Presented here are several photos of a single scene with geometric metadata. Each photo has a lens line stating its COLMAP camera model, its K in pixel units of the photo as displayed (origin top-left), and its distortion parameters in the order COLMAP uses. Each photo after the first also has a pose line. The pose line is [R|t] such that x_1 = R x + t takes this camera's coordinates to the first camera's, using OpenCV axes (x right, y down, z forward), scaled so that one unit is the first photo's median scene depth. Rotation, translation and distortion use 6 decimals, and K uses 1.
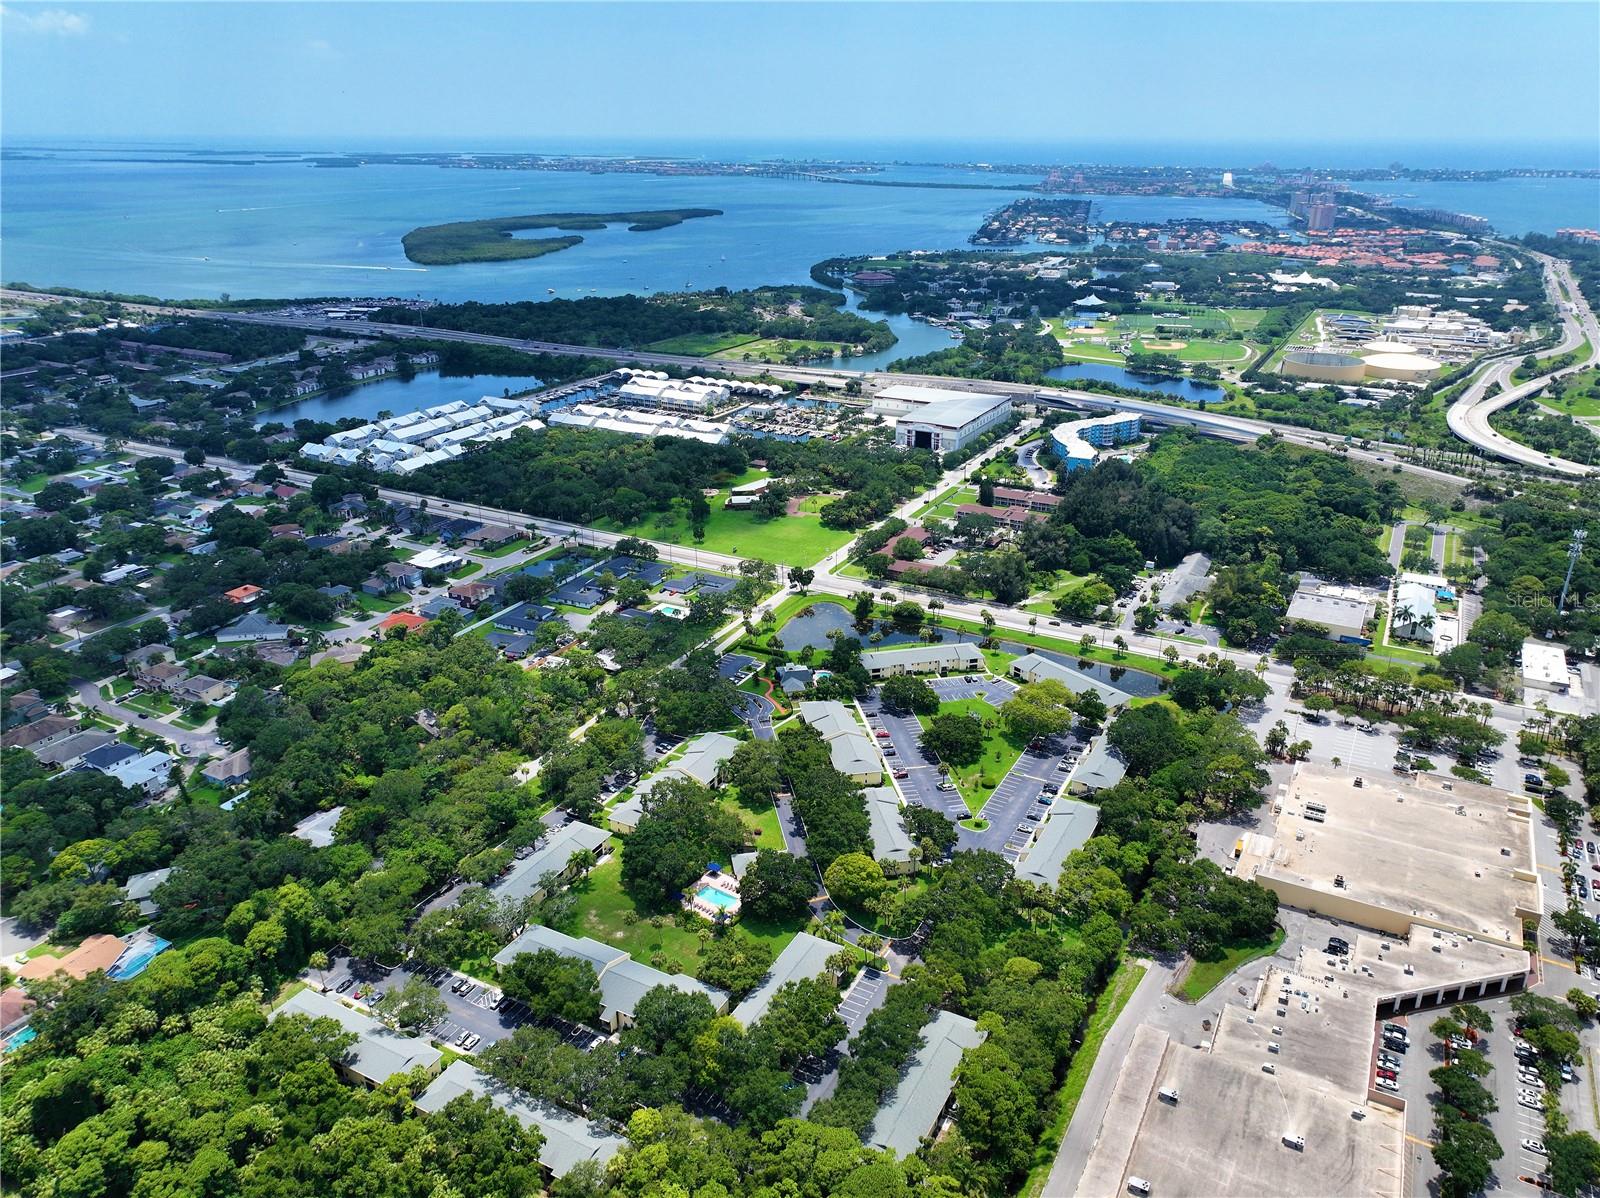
lens RADIAL K [[1156.9, 0, 800.0], [0, 1156.9, 599.0], [0, 0, 1]] dist [0.004741, 0.006117]
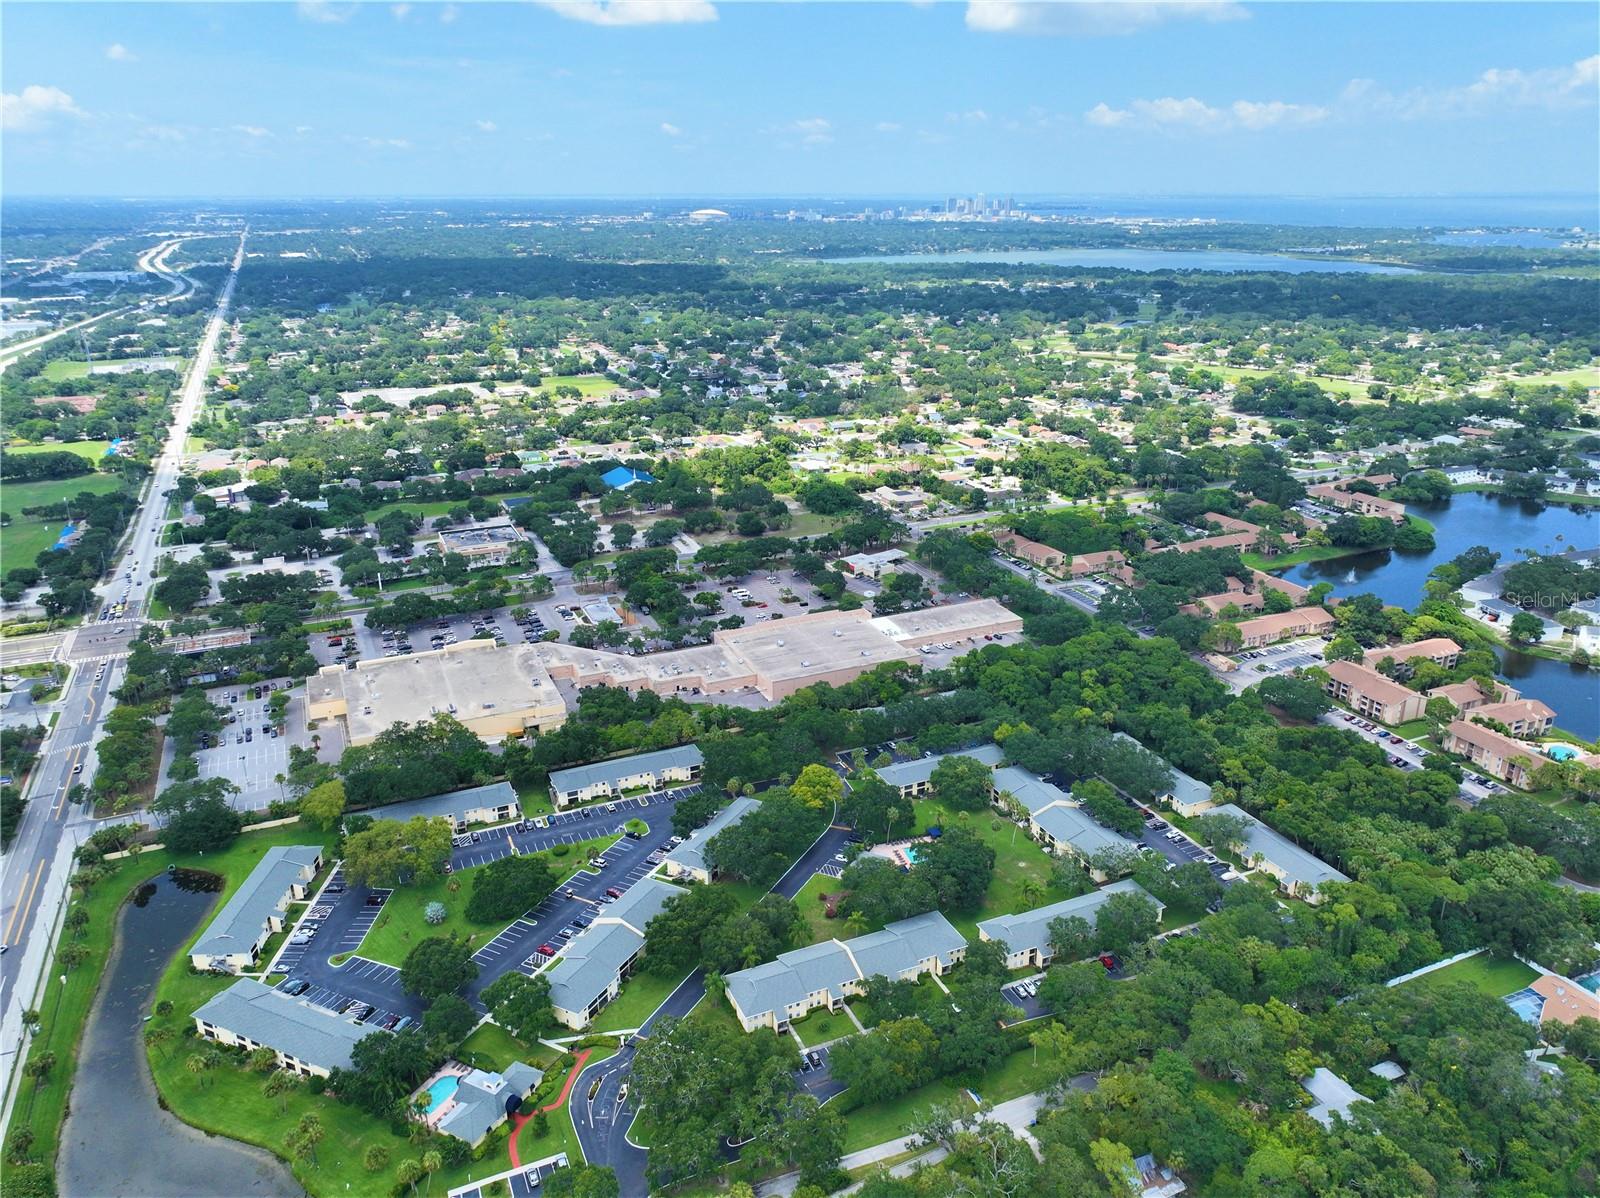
lens RADIAL K [[1156.9, 0, 800.0], [0, 1156.9, 599.0], [0, 0, 1]] dist [0.004741, 0.006117]
pose [[-0.787649, -0.212068, 0.578477, -0.459118], [0.226960, 0.773007, 0.592410, -0.469889], [-0.572798, 0.597902, -0.560727, 1.264649]]
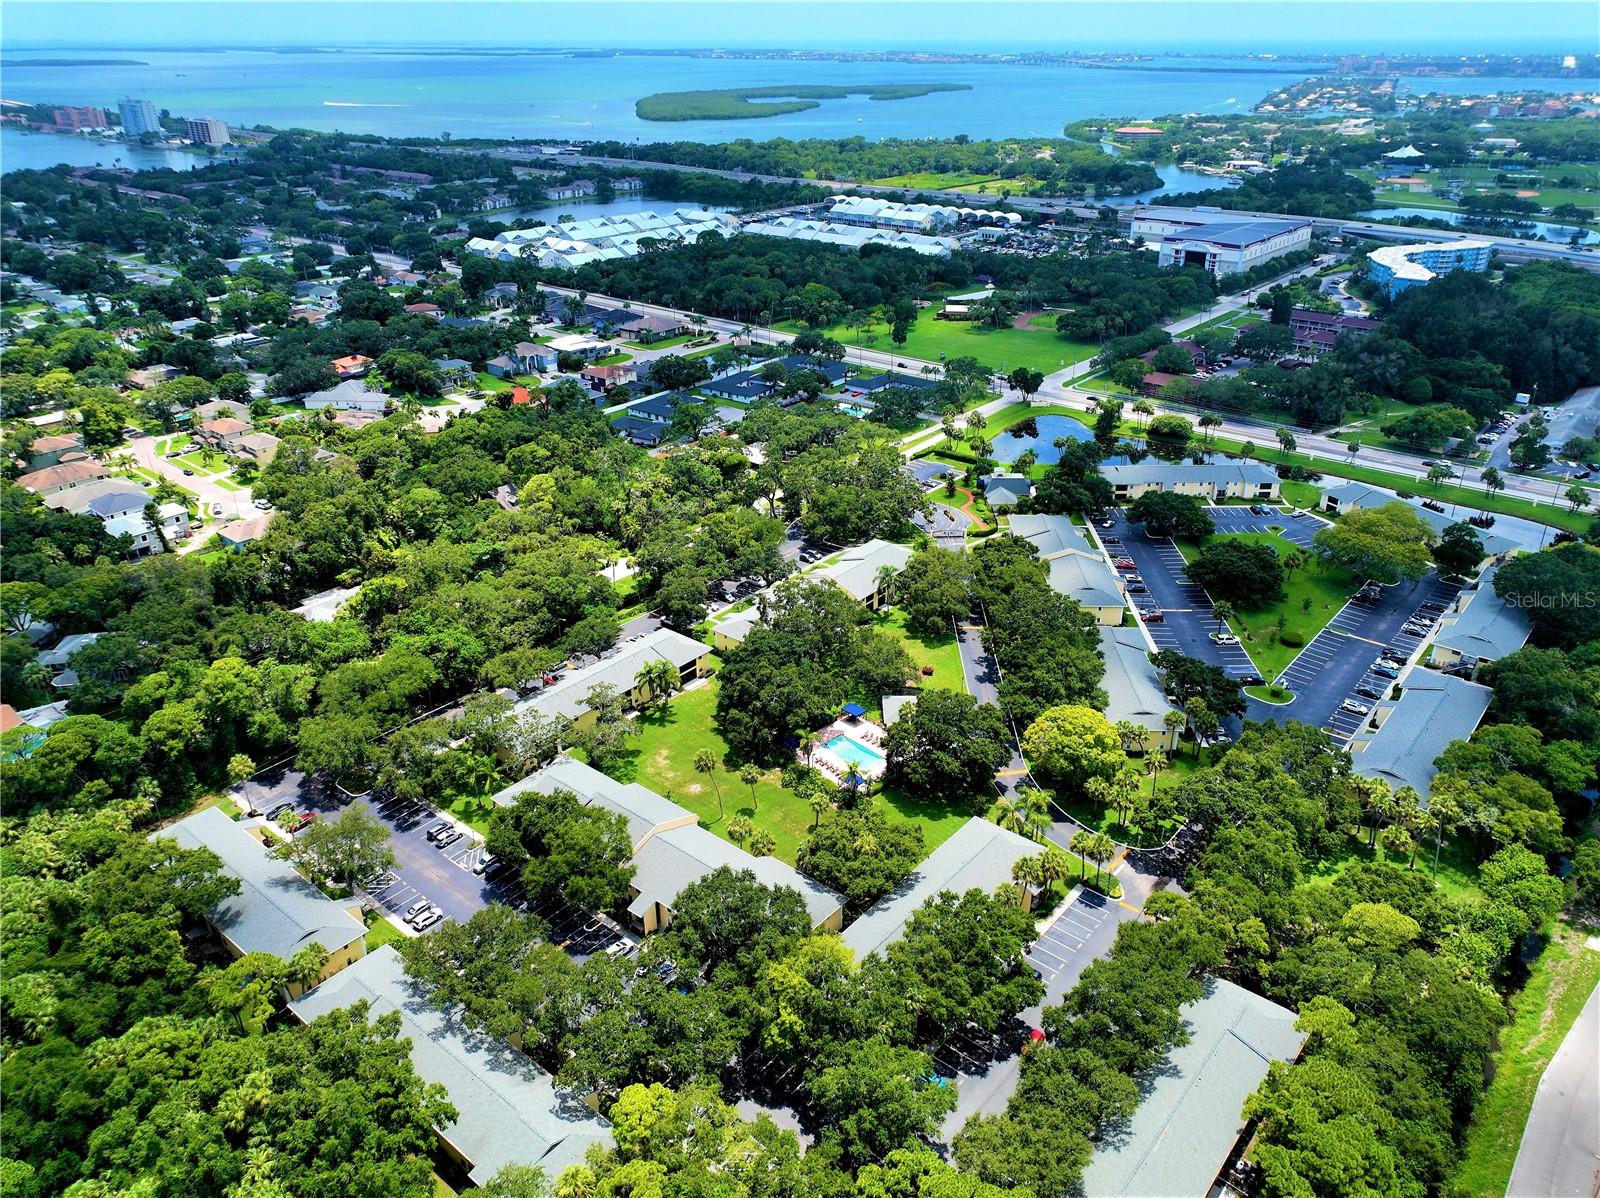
lens RADIAL K [[1156.9, 0, 800.0], [0, 1156.9, 599.0], [0, 0, 1]] dist [0.004741, 0.006117]
pose [[0.979838, 0.085575, -0.180538, 0.007602], [-0.072386, 0.994288, 0.078430, 0.104188], [0.186218, -0.063781, 0.980436, 0.307886]]
